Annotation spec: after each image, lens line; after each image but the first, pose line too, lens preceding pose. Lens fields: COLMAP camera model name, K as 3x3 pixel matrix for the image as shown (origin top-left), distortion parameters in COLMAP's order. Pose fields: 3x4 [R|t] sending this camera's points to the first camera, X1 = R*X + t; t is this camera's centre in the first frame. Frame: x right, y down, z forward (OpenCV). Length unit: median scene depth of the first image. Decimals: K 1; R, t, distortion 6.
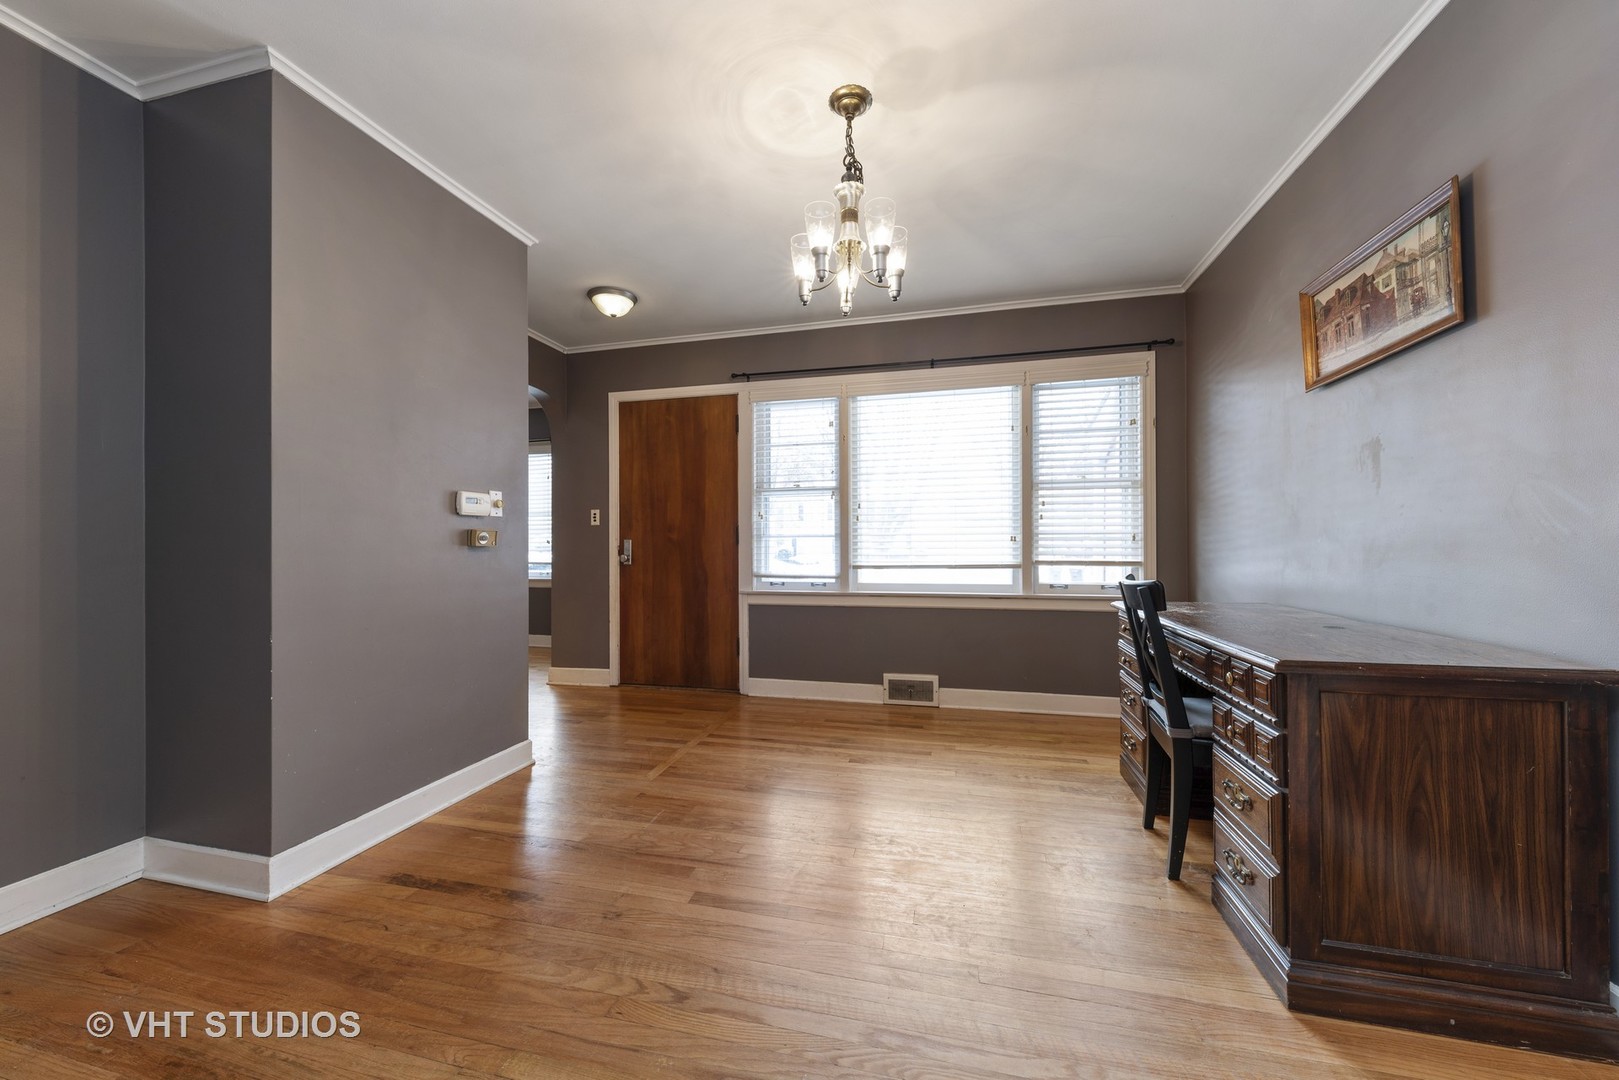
lens RADIAL K [[567.1, 0, 804.8], [0, 567.1, 552.5], [0, 0, 1]] dist [0.000510, 0.000036]
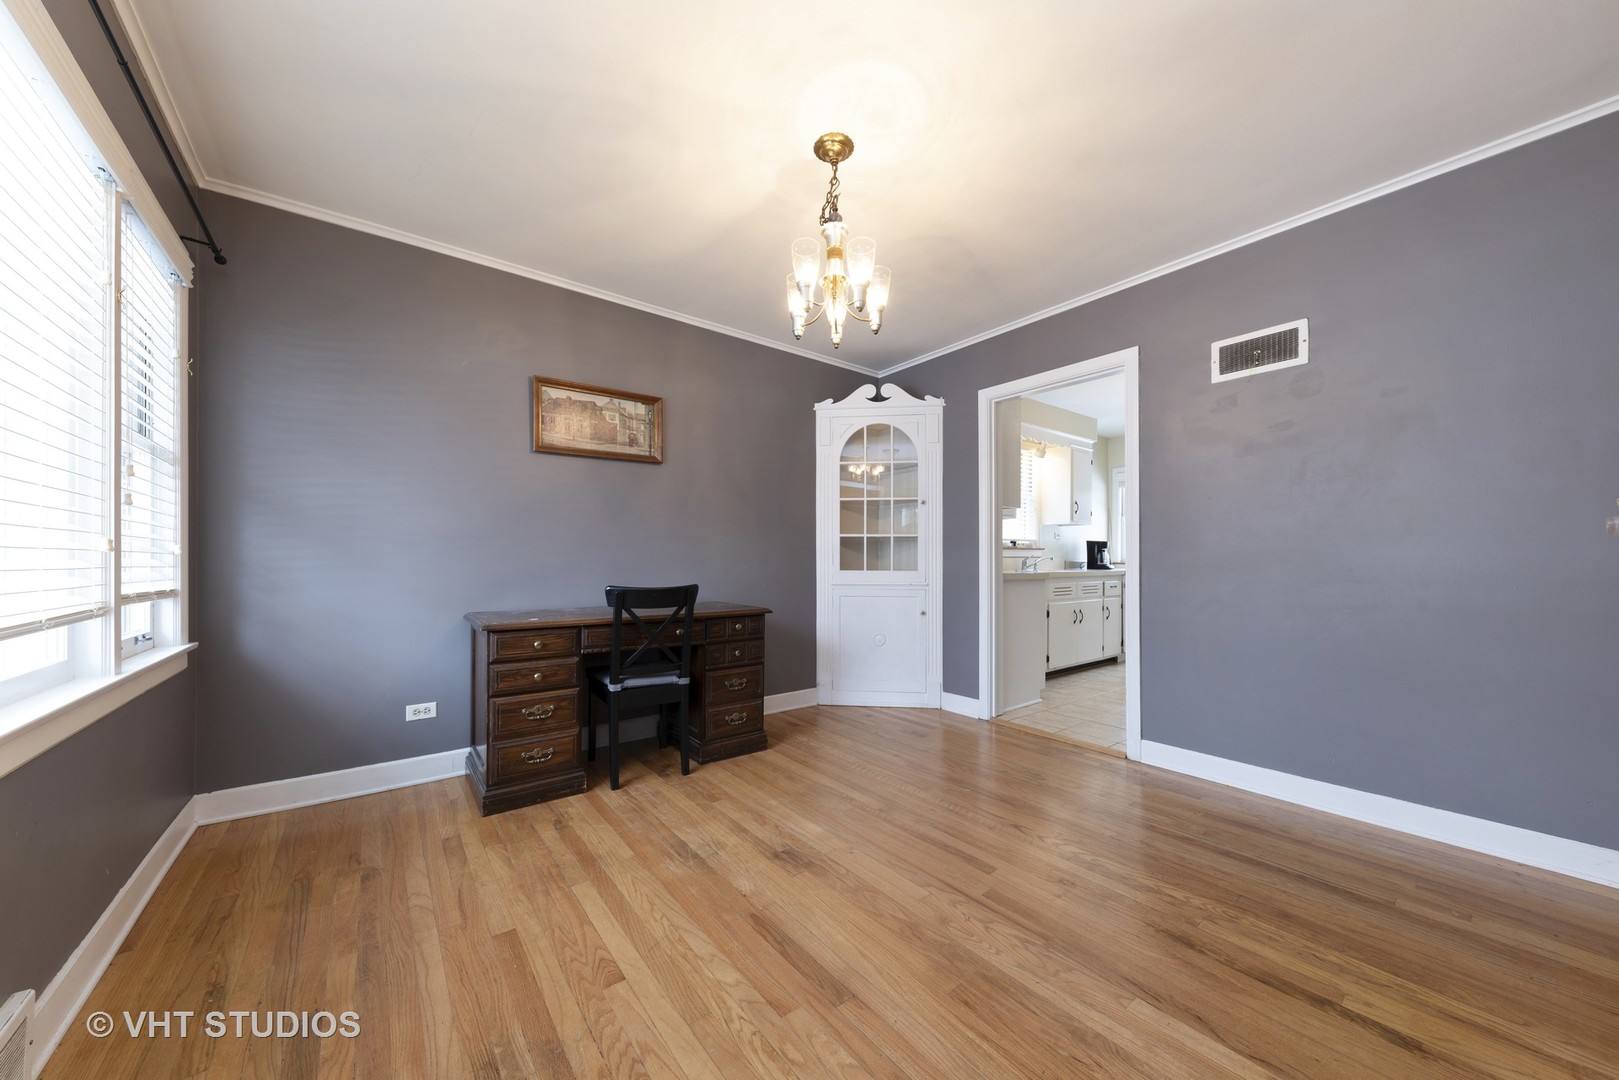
lens RADIAL K [[567.1, 0, 804.8], [0, 567.1, 552.5], [0, 0, 1]] dist [0.000510, 0.000036]
pose [[-0.790760, 0.009460, 0.612053, -0.531661], [0.007756, 0.999955, -0.005435, -0.023669], [-0.612077, 0.000450, -0.790798, 1.884063]]
